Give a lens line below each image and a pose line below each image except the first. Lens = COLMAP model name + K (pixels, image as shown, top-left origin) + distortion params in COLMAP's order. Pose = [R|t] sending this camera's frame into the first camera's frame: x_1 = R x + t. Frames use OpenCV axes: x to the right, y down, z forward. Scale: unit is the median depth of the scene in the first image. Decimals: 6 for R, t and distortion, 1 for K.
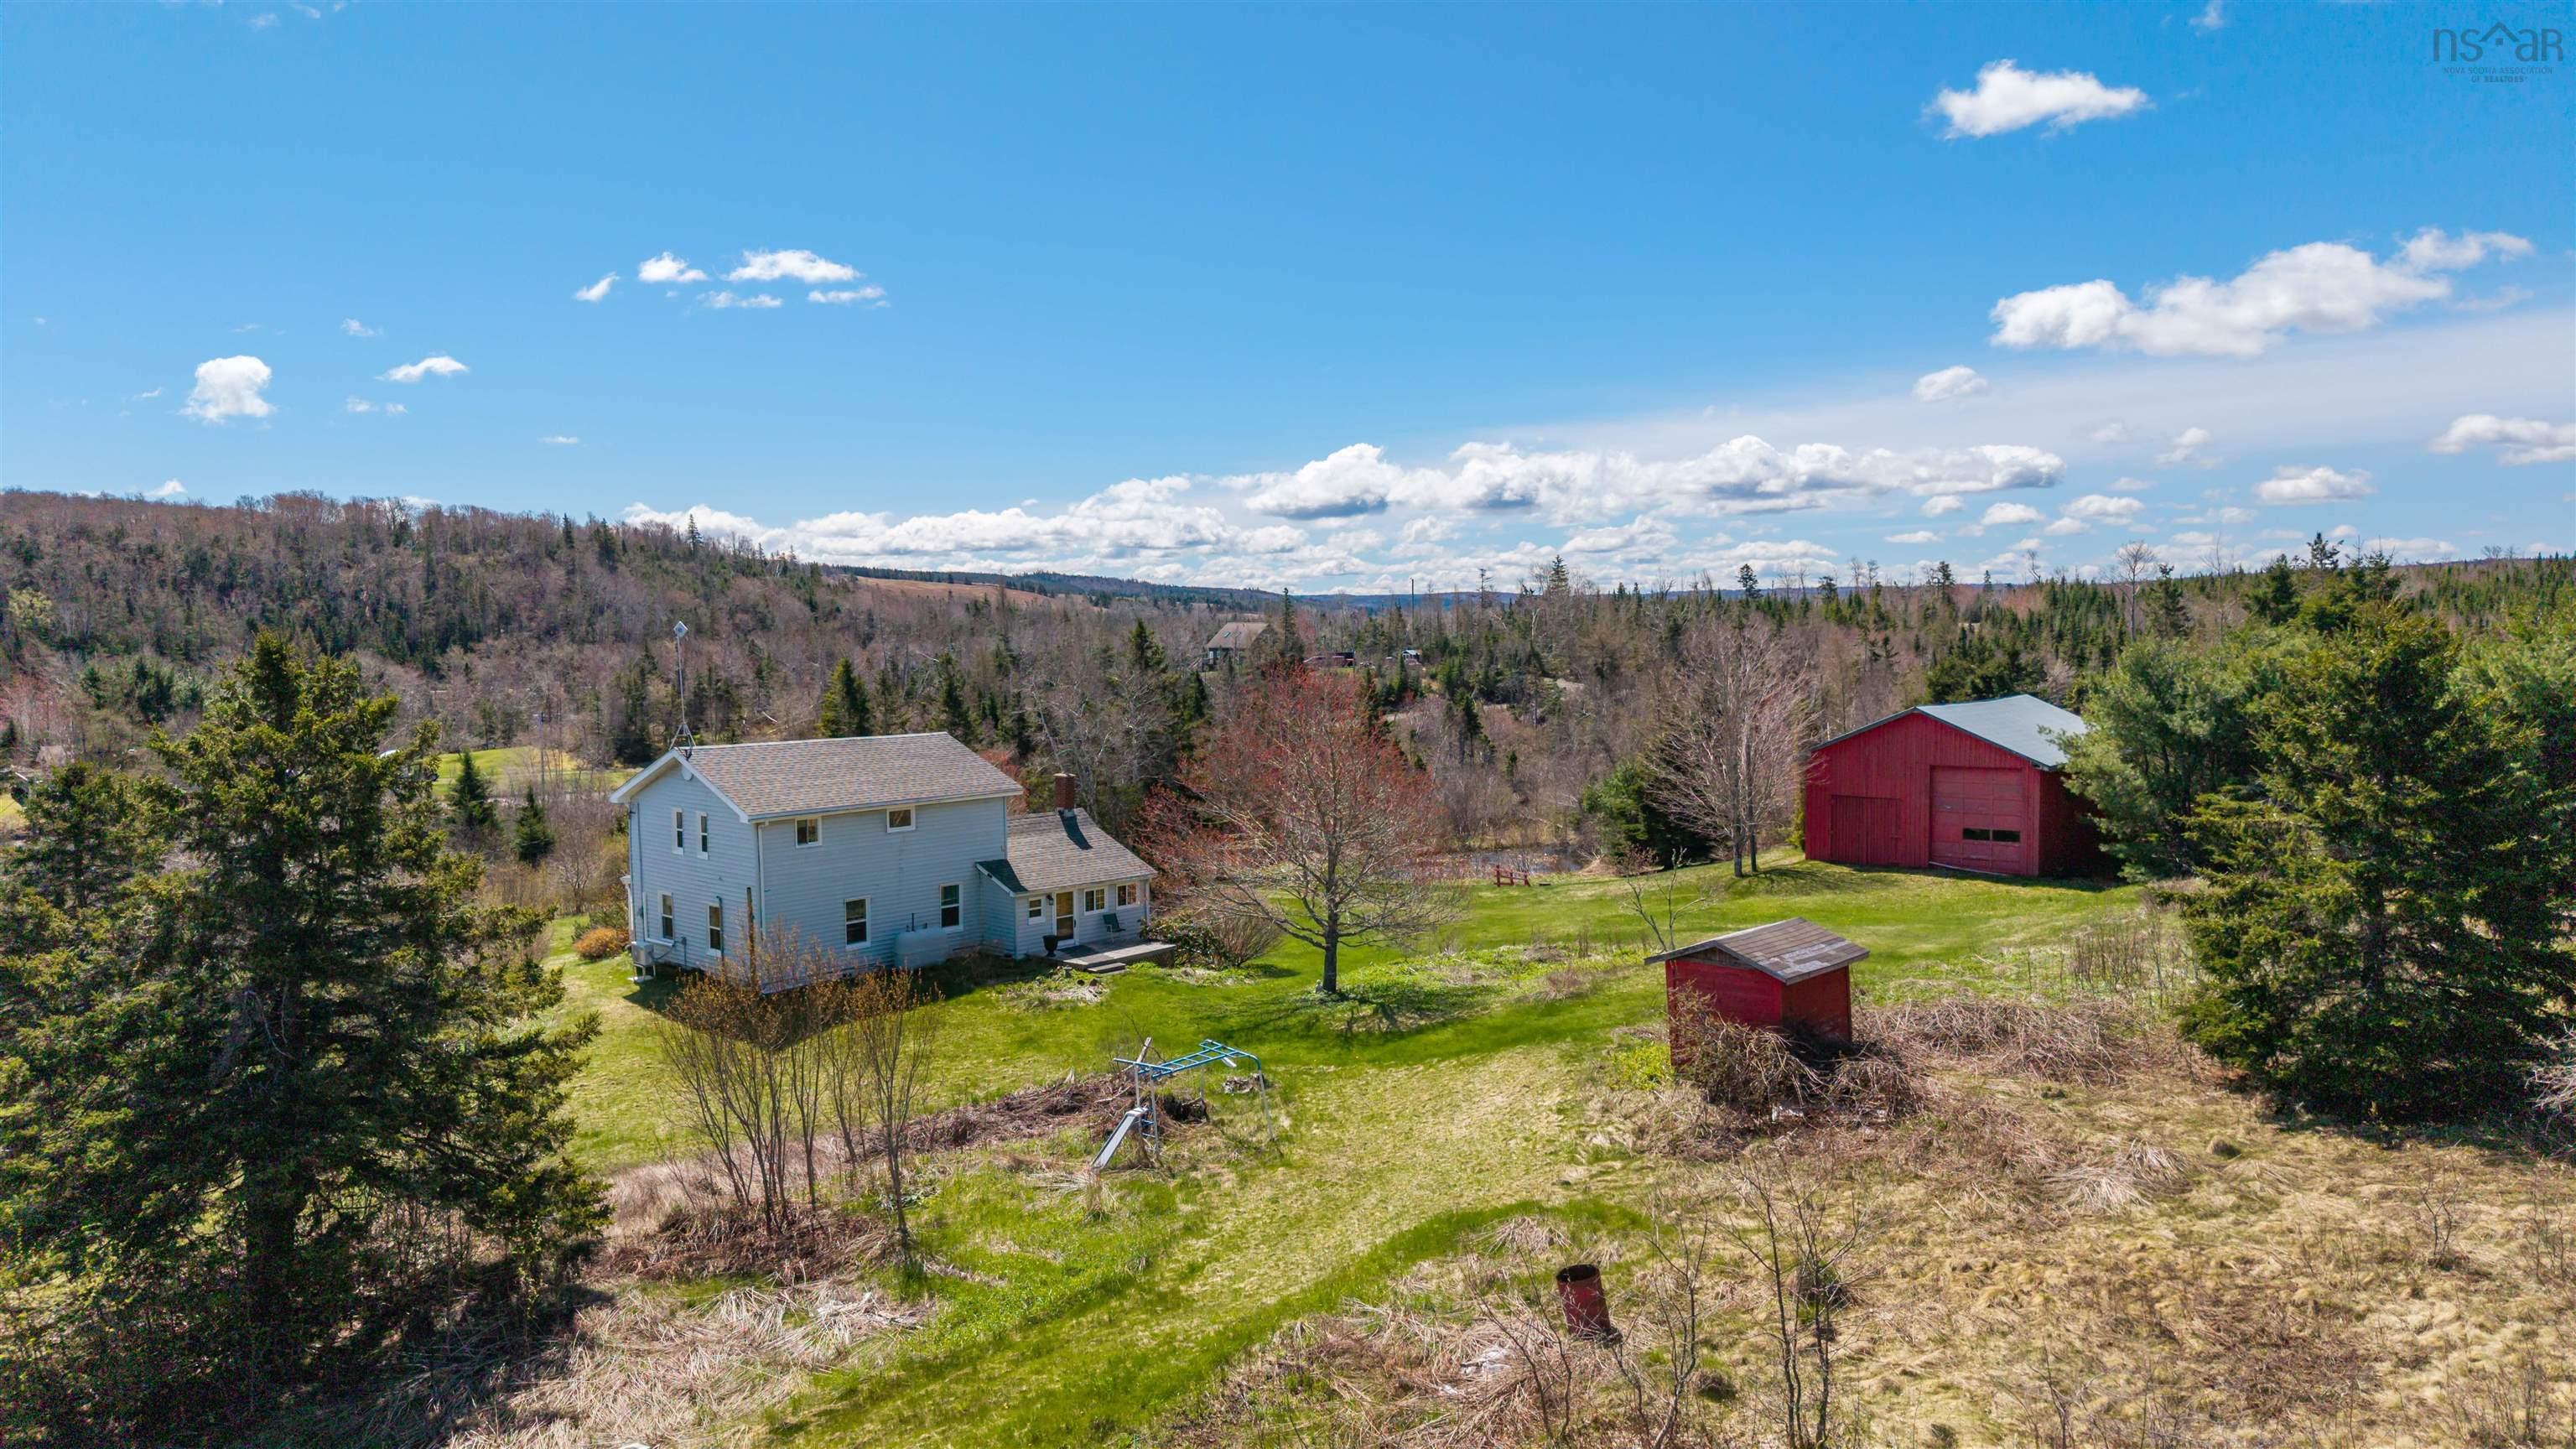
lens RADIAL K [[1746.5, 0, 1281.9], [0, 1746.5, 717.5], [0, 0, 1]] dist [0.018306, -0.011193]
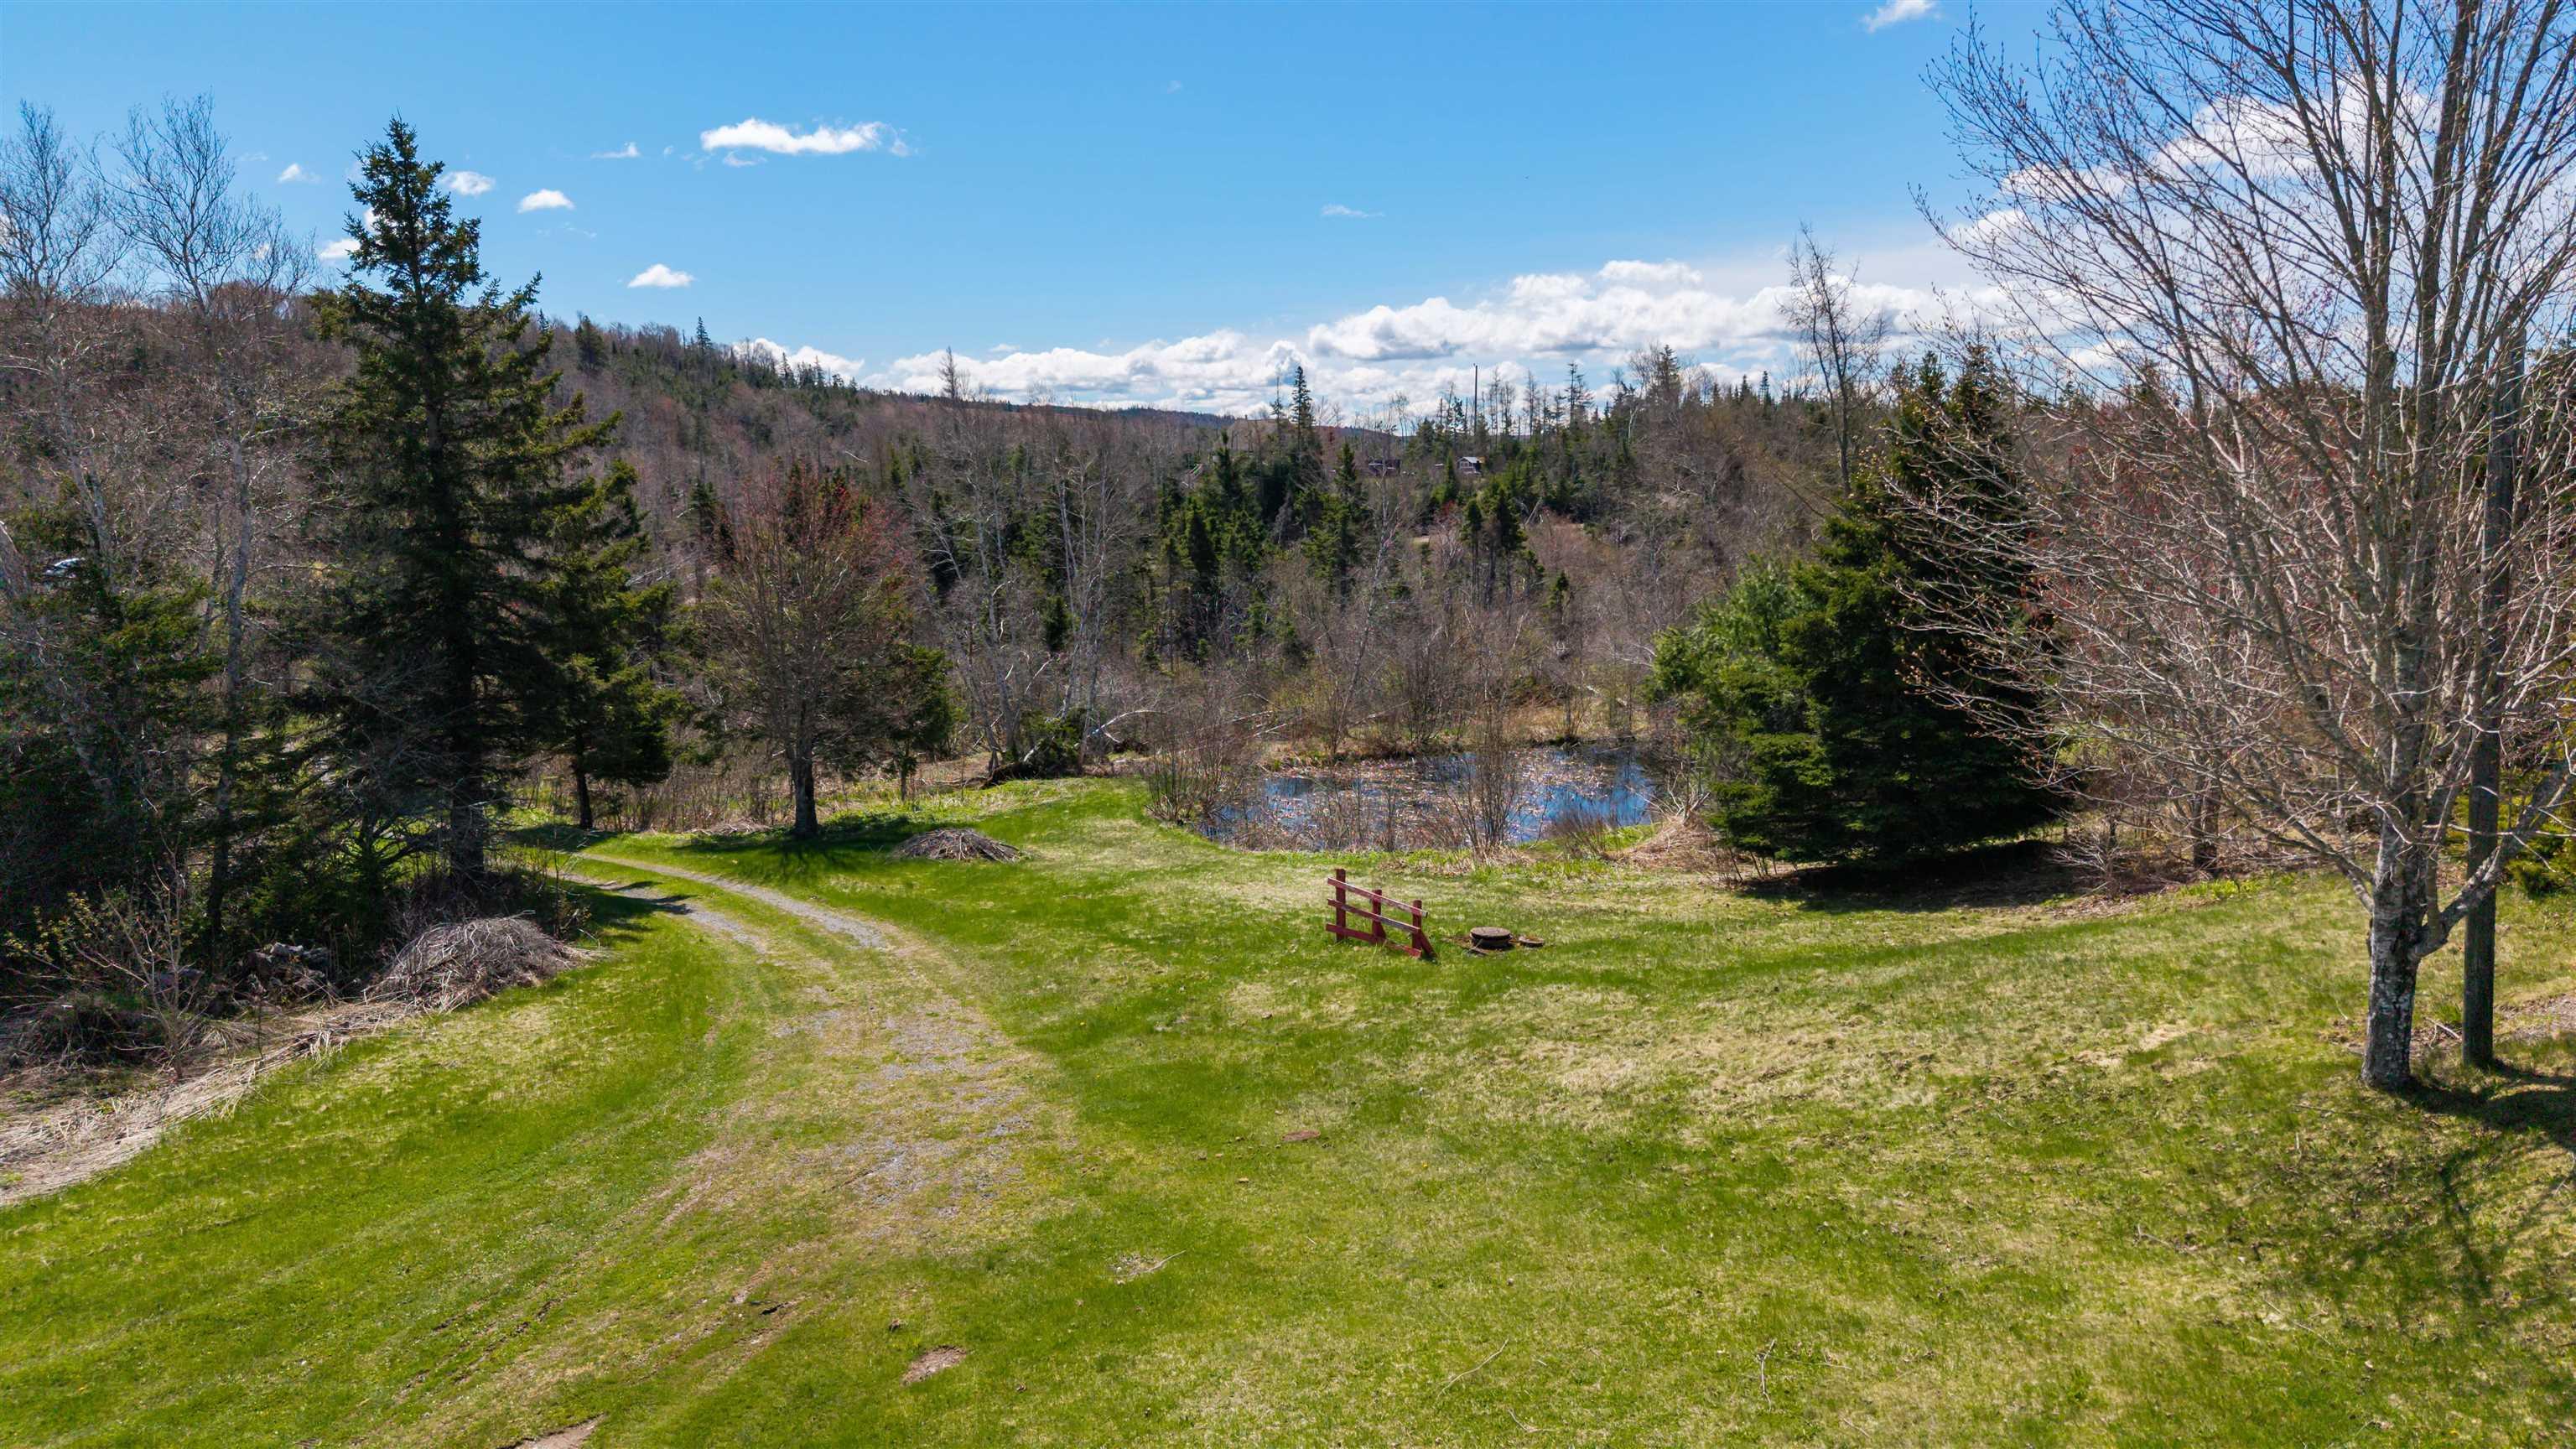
lens RADIAL K [[1746.5, 0, 1277.3], [0, 1746.5, 726.7], [0, 0, 1]] dist [0.018306, -0.011193]
pose [[0.997845, 0.020216, -0.062429, 0.065443], [-0.014329, 0.995530, 0.093352, 0.015792], [0.064037, -0.092257, 0.993674, 0.346781]]
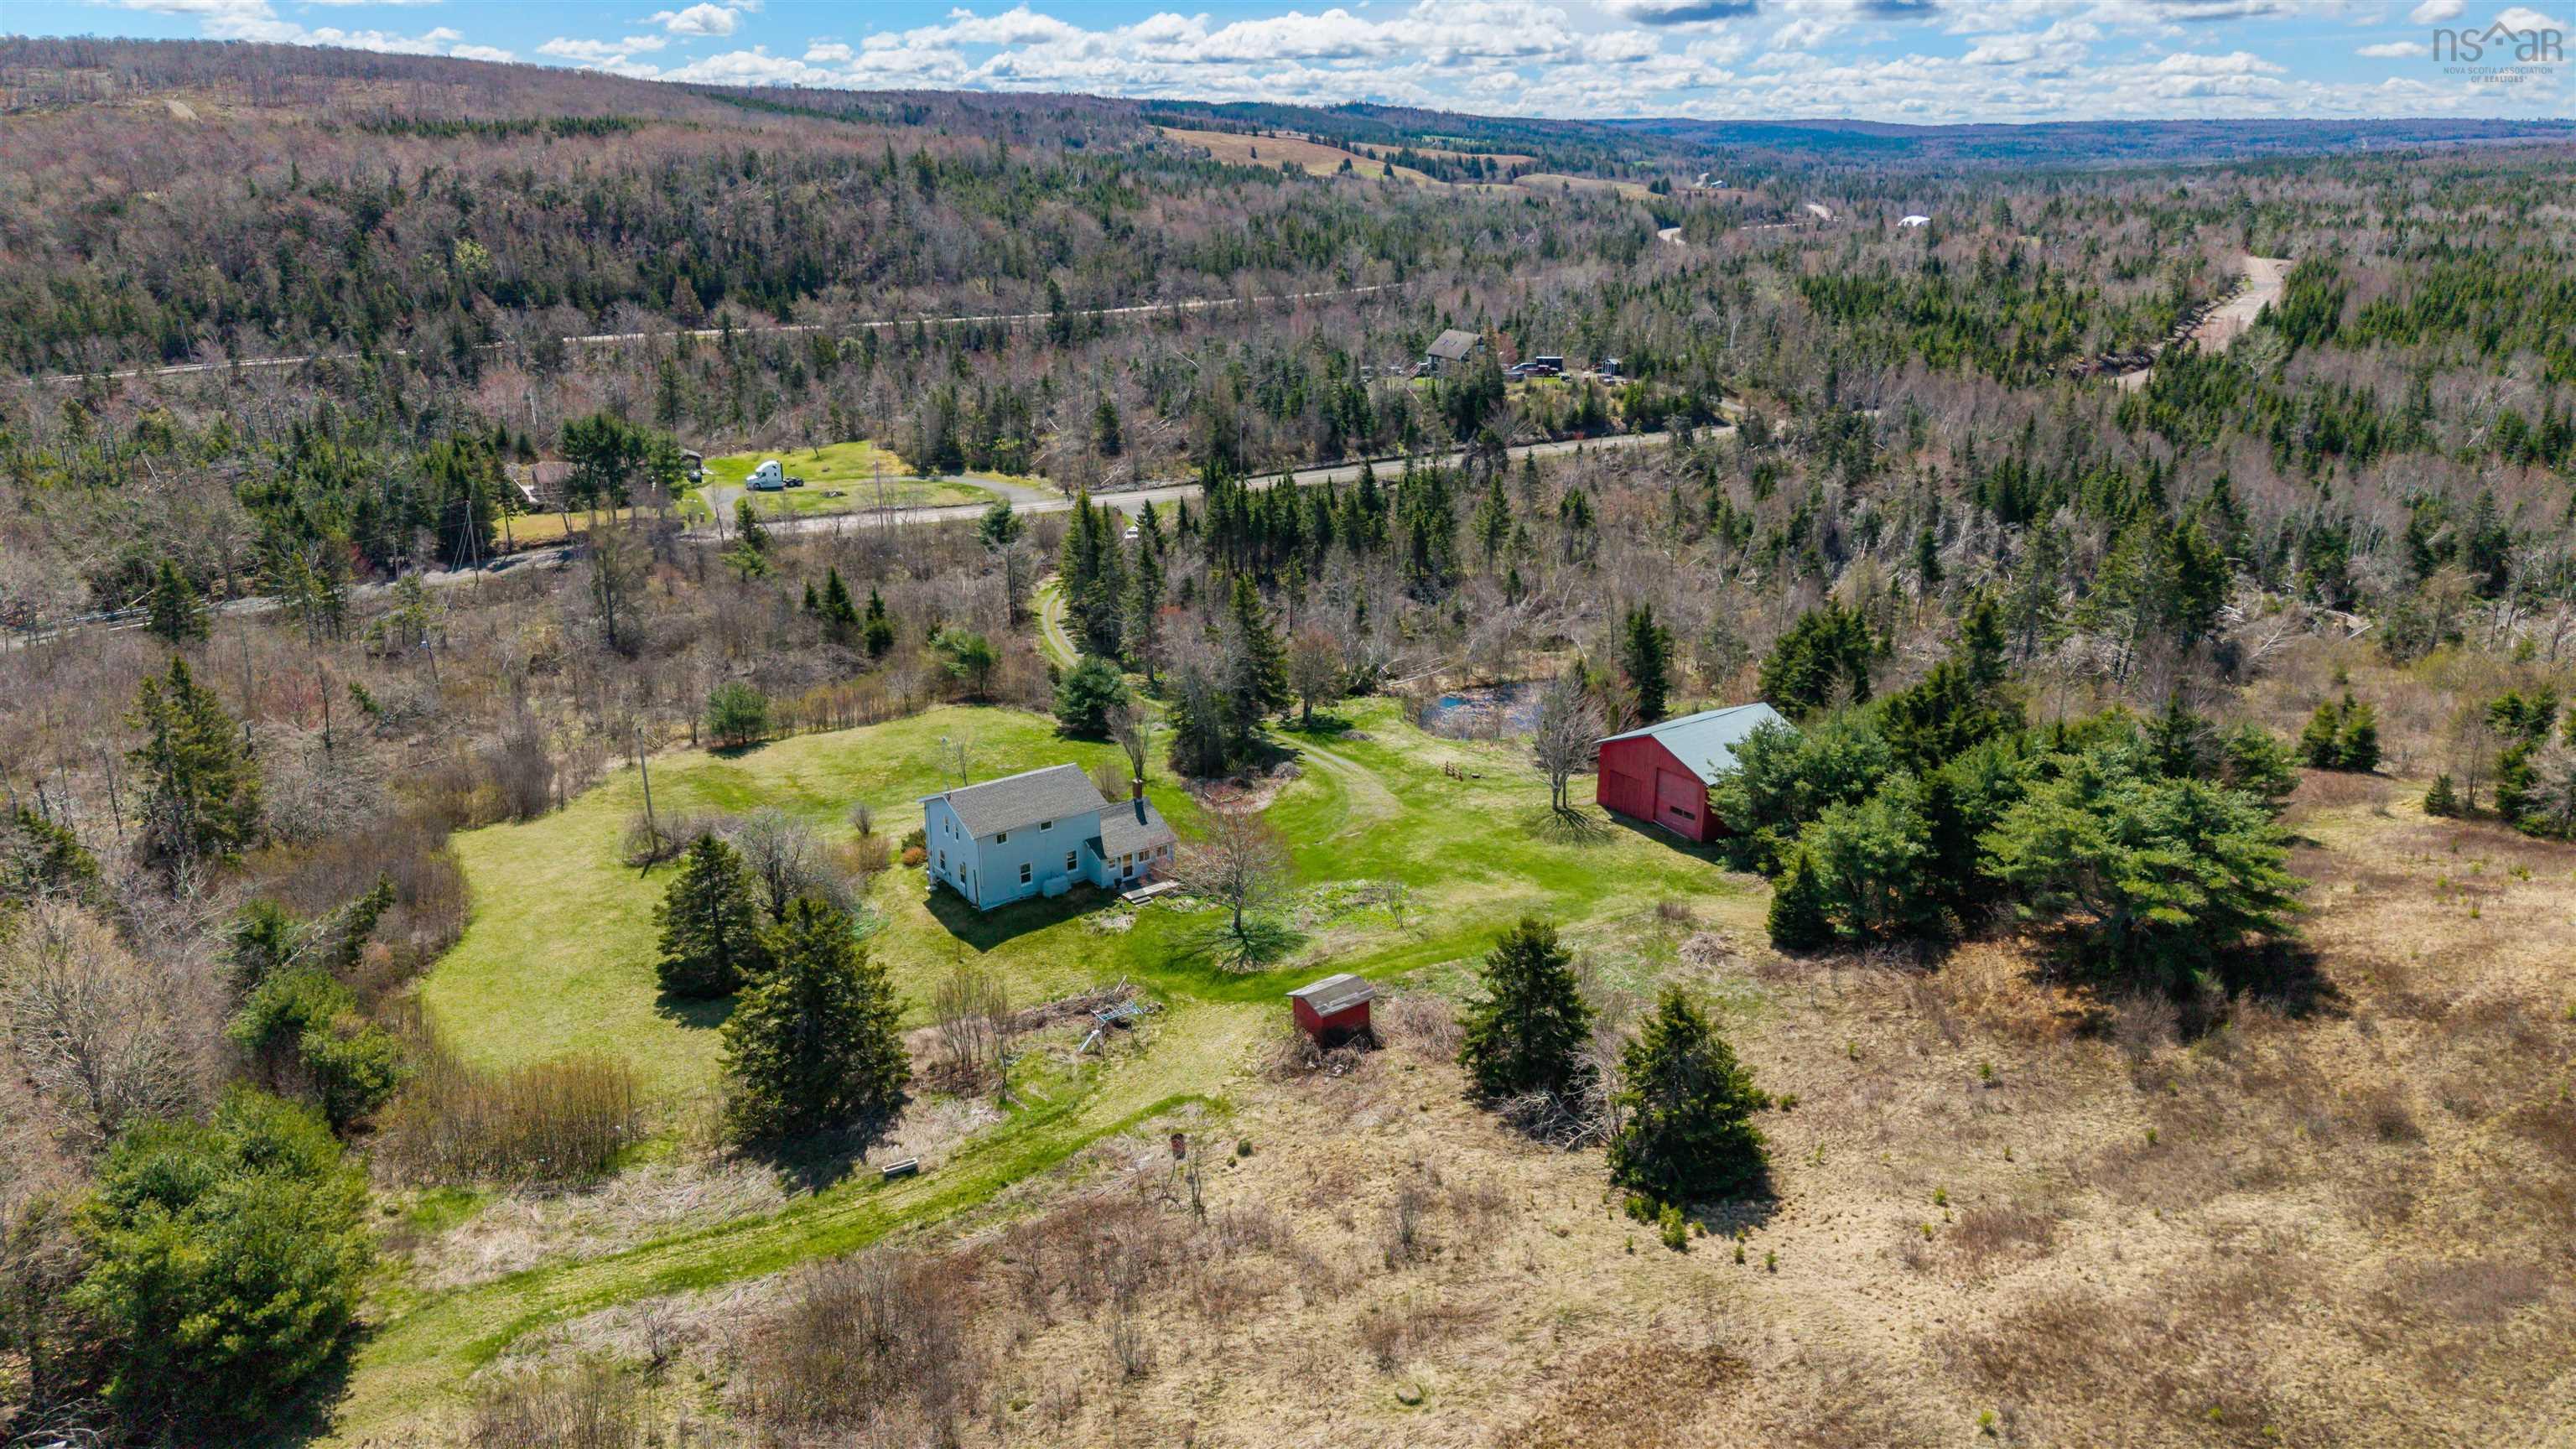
lens RADIAL K [[1746.5, 0, 1293.5], [0, 1746.5, 727.4], [0, 0, 1]] dist [0.018306, -0.011193]
pose [[0.984701, 0.074281, -0.157627, 0.116800], [-0.029735, 0.962952, 0.268030, -0.184585], [0.171696, -0.259242, 0.950428, -0.269191]]
